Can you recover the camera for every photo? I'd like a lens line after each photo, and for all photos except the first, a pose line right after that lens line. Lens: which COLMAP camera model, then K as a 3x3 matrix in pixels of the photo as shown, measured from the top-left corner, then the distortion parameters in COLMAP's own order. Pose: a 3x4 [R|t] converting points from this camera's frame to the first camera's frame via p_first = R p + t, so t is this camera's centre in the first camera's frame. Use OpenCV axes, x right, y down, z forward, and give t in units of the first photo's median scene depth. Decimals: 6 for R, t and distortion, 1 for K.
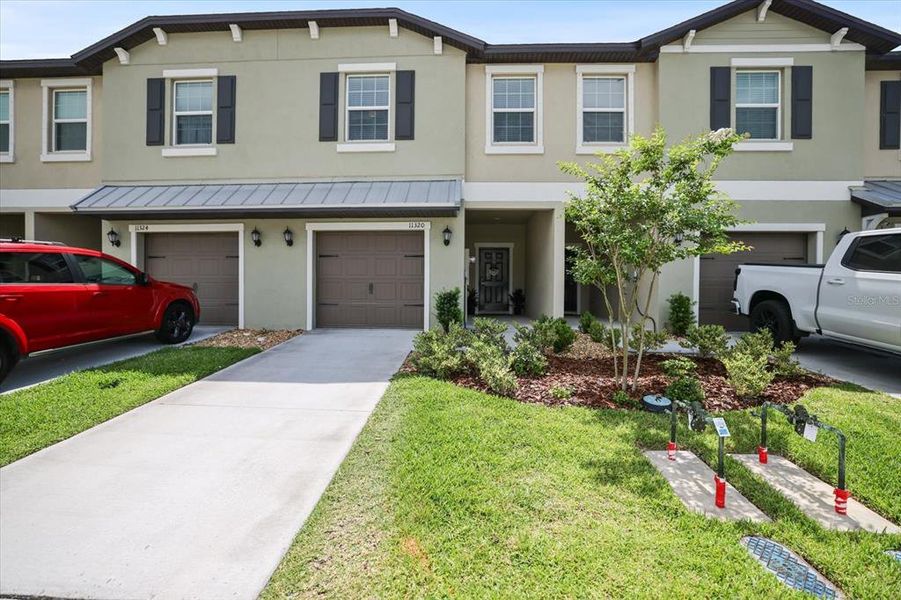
lens RADIAL K [[384.0, 0, 449.2], [0, 384.0, 292.5], [0, 0, 1]] dist [-0.032772, 0.008411]
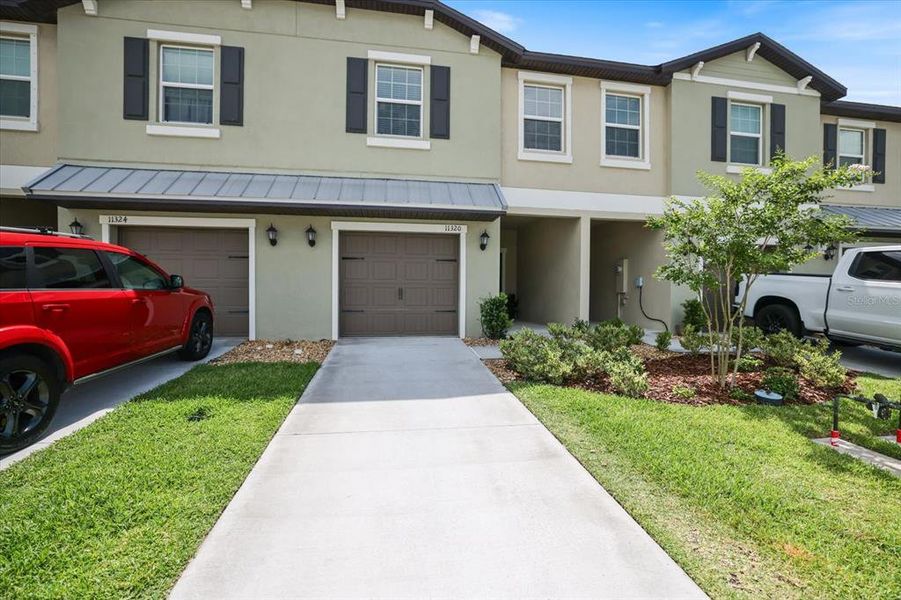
lens RADIAL K [[389.4, 0, 451.1], [0, 389.4, 297.1], [0, 0, 1]] dist [-0.030630, 0.007142]
pose [[0.977983, -0.001492, 0.208681, -0.294962], [0.000972, 0.999996, 0.002592, -0.005071], [-0.208684, -0.002332, 0.977980, 0.043786]]
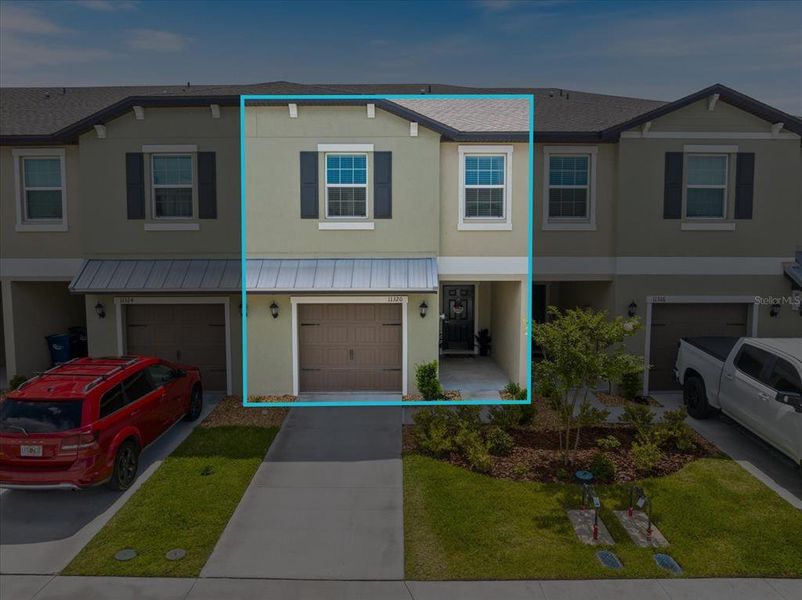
lens RADIAL K [[560.3, 0, 396.1], [0, 560.3, 293.3], [0, 0, 1]] dist [-0.030496, -0.006274]
pose [[0.999105, -0.011968, 0.040570, -0.146557], [0.009171, 0.997613, 0.068434, -0.300474], [-0.041292, -0.068001, 0.996830, -0.574693]]
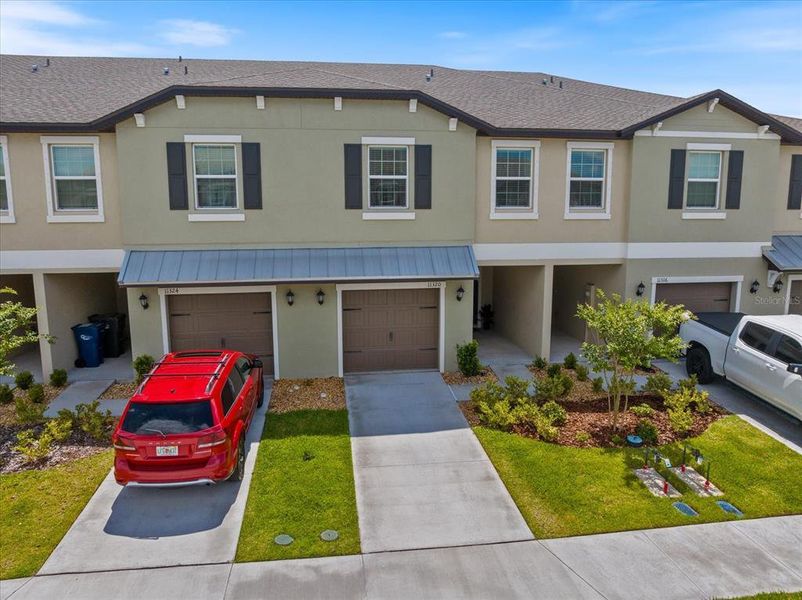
lens RADIAL K [[560.3, 0, 395.0], [0, 560.3, 292.6], [0, 0, 1]] dist [-0.030496, -0.006274]
pose [[0.984208, -0.036808, 0.173148, -0.497218], [0.012508, 0.990159, 0.139389, -0.389282], [-0.176574, -0.135022, 0.974982, -0.635472]]
